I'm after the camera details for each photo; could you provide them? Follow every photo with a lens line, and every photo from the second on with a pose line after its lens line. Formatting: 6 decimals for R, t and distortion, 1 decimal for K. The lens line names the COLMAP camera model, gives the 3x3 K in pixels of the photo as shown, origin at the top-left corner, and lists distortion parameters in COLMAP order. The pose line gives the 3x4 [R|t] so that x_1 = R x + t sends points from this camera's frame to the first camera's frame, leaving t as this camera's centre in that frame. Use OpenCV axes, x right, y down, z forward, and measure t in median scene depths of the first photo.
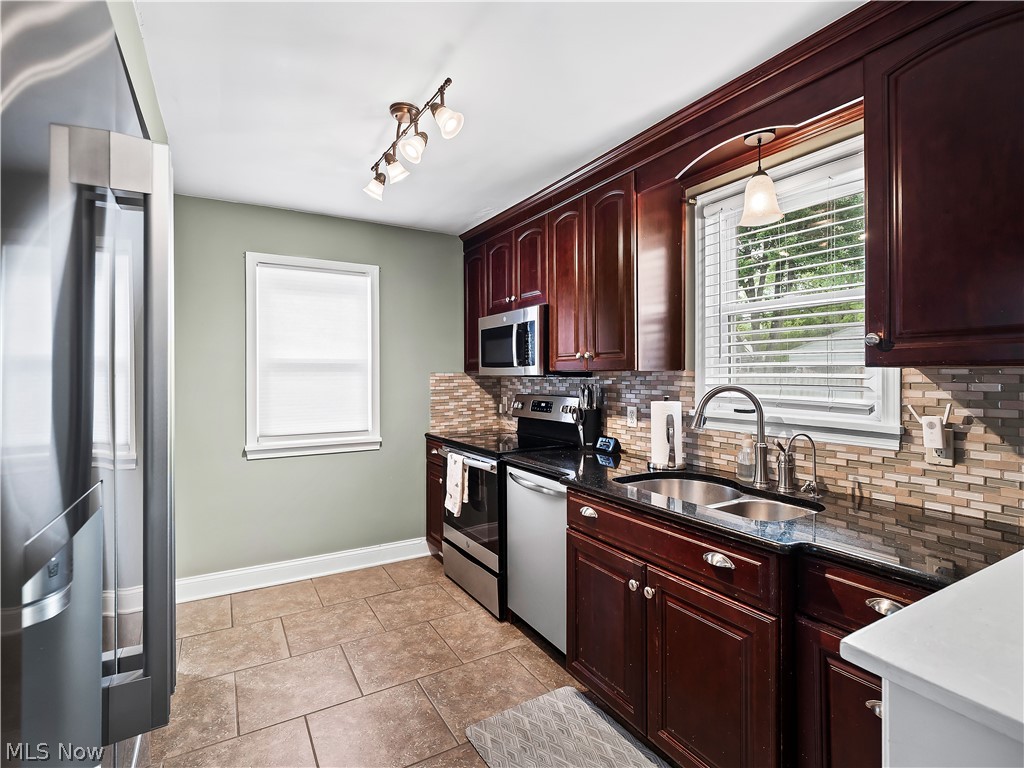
lens RADIAL K [[495.1, 0, 510.4], [0, 495.1, 375.7], [0, 0, 1]] dist [0.000503, -0.008638]
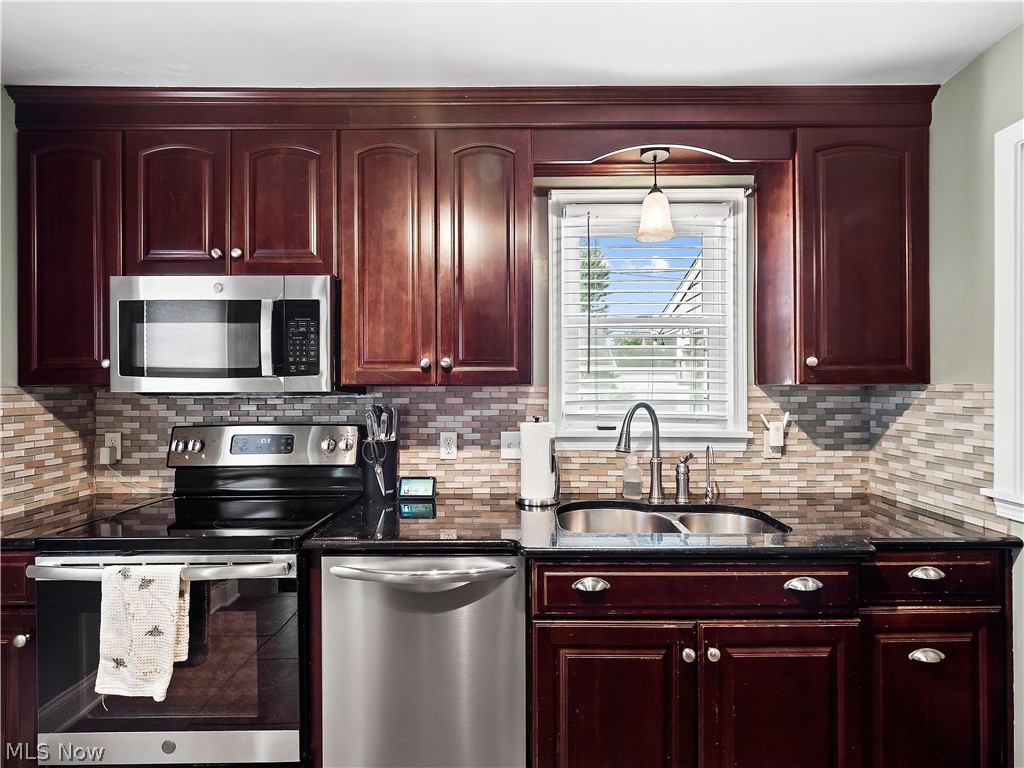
lens RADIAL K [[502.2, 0, 517.1], [0, 502.2, 387.3], [0, 0, 1]] dist [-0.001955, -0.001240]
pose [[0.509943, 0.003305, 0.860202, -0.416327], [0.002958, 0.999980, -0.005596, -0.003098], [-0.860203, 0.005399, 0.509923, 0.582264]]
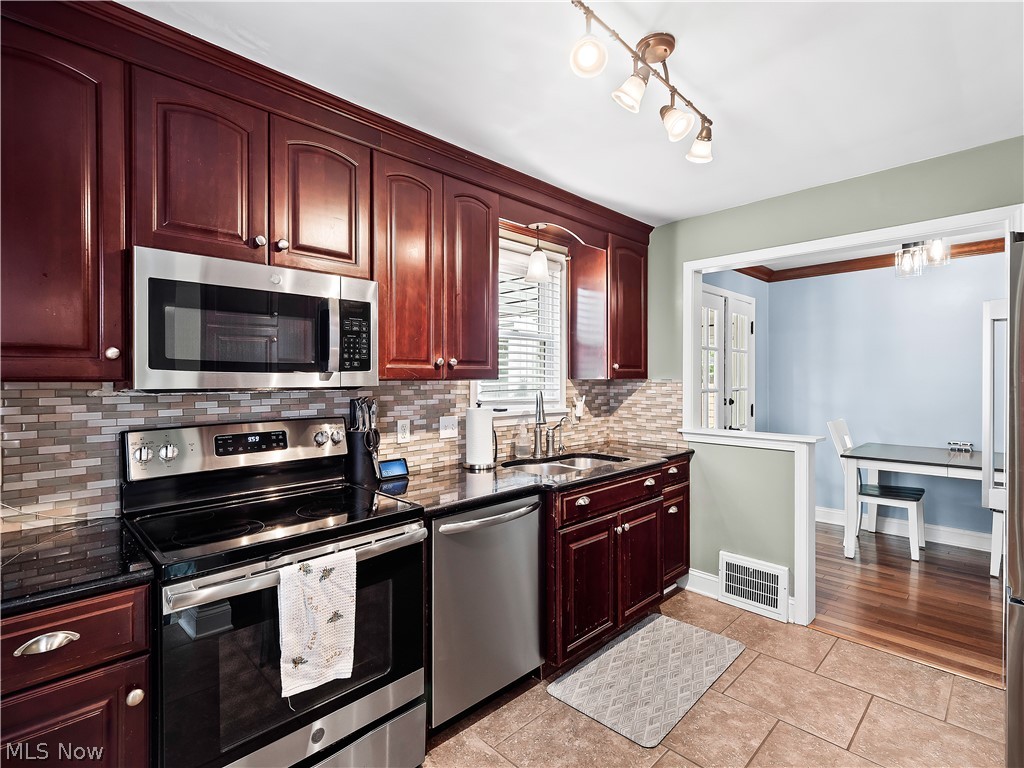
lens RADIAL K [[498.7, 0, 508.0], [0, 498.7, 379.8], [0, 0, 1]] dist [0.000739, -0.008662]
pose [[-0.241965, -0.000108, 0.970285, -0.761837], [0.004714, 0.999988, 0.001287, -0.011609], [-0.970273, 0.004885, -0.241962, 1.173946]]
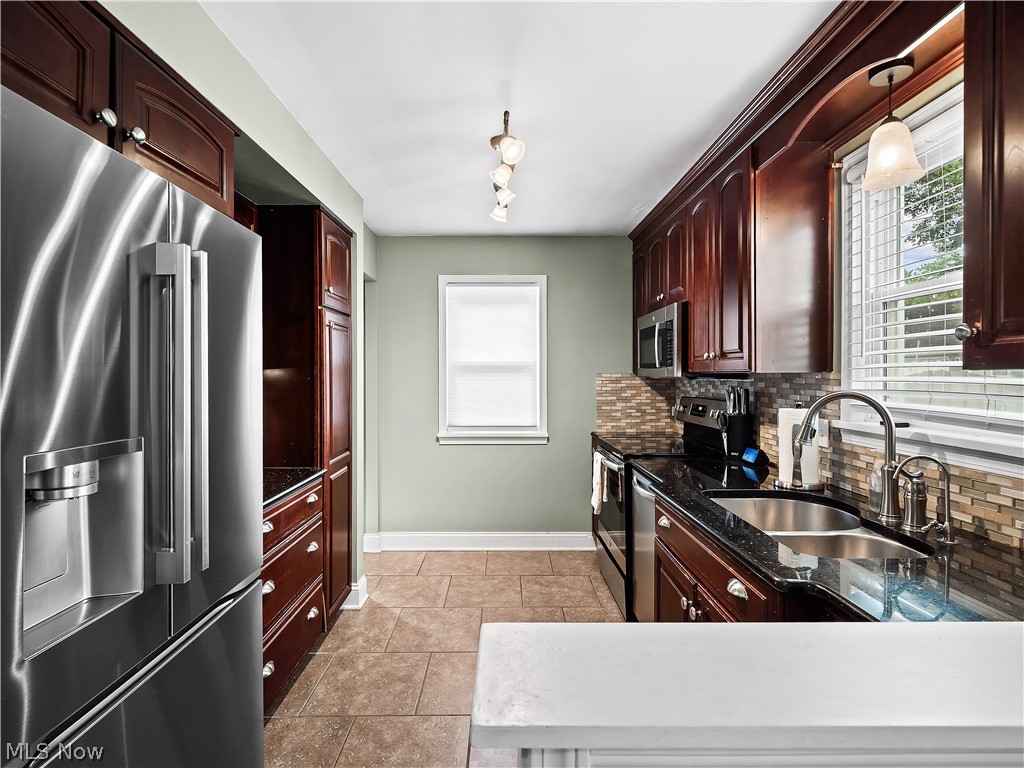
lens RADIAL K [[498.7, 0, 508.0], [0, 498.7, 379.8], [0, 0, 1]] dist [0.000739, -0.008662]
pose [[0.867624, 0.006948, -0.497172, 0.299346], [-0.002249, 0.999947, 0.010049, -0.005125], [0.497216, -0.007600, 0.867594, 0.015121]]
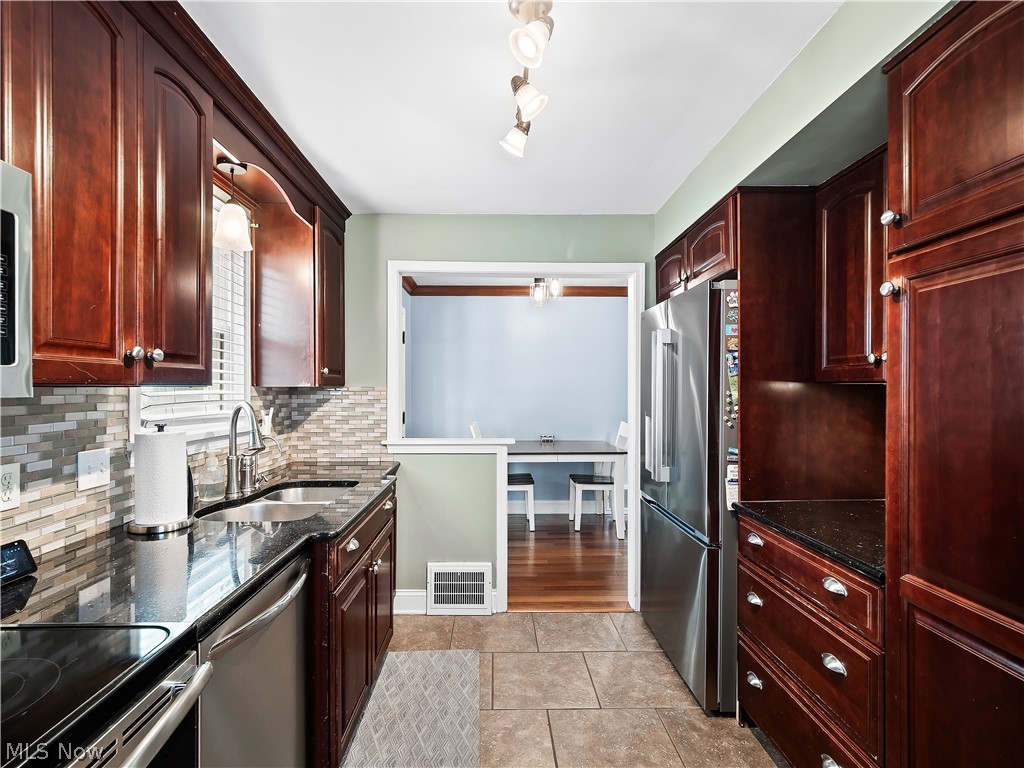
lens RADIAL K [[499.7, 0, 508.7], [0, 499.7, 389.3], [0, 0, 1]] dist [-0.002268, -0.001071]
pose [[-0.878904, -0.000323, 0.476999, -0.424286], [0.002372, 0.999984, 0.005048, -0.008875], [-0.476994, 0.005568, -0.878889, 1.338787]]
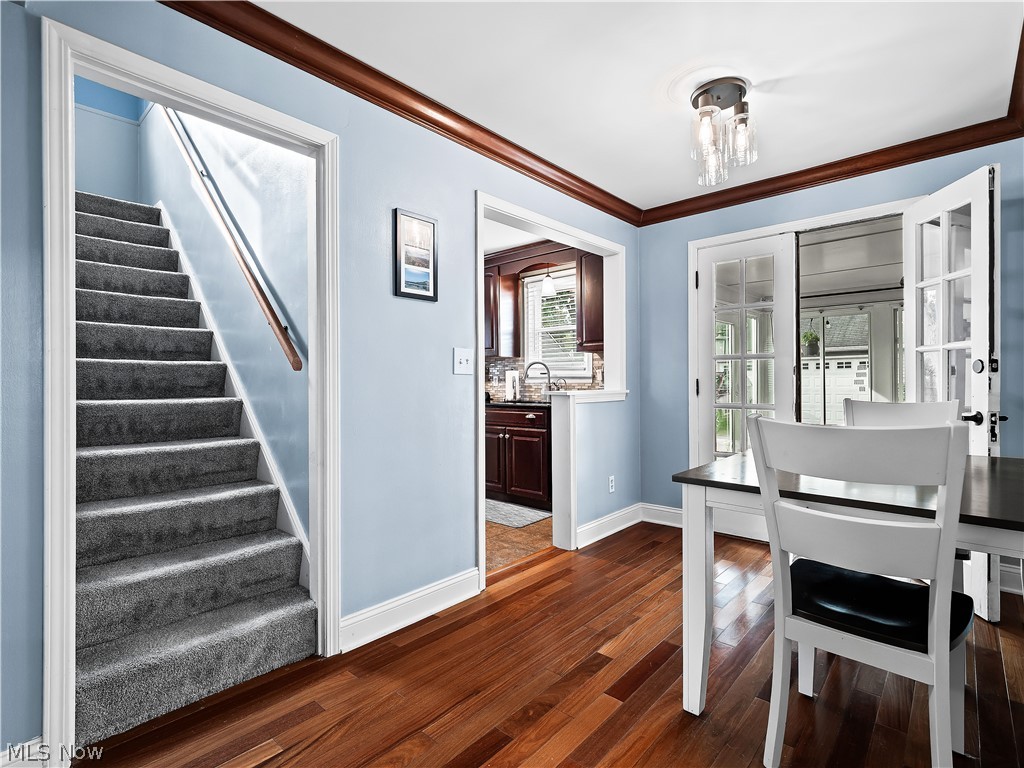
lens RADIAL K [[492.9, 0, 499.7], [0, 492.9, 380.4], [0, 0, 1]] dist [-0.003332, -0.000912]
pose [[0.958219, -0.002340, 0.286025, -0.352943], [0.003859, 0.999981, -0.004747, 0.101870], [-0.286009, 0.005652, 0.958210, -1.047974]]
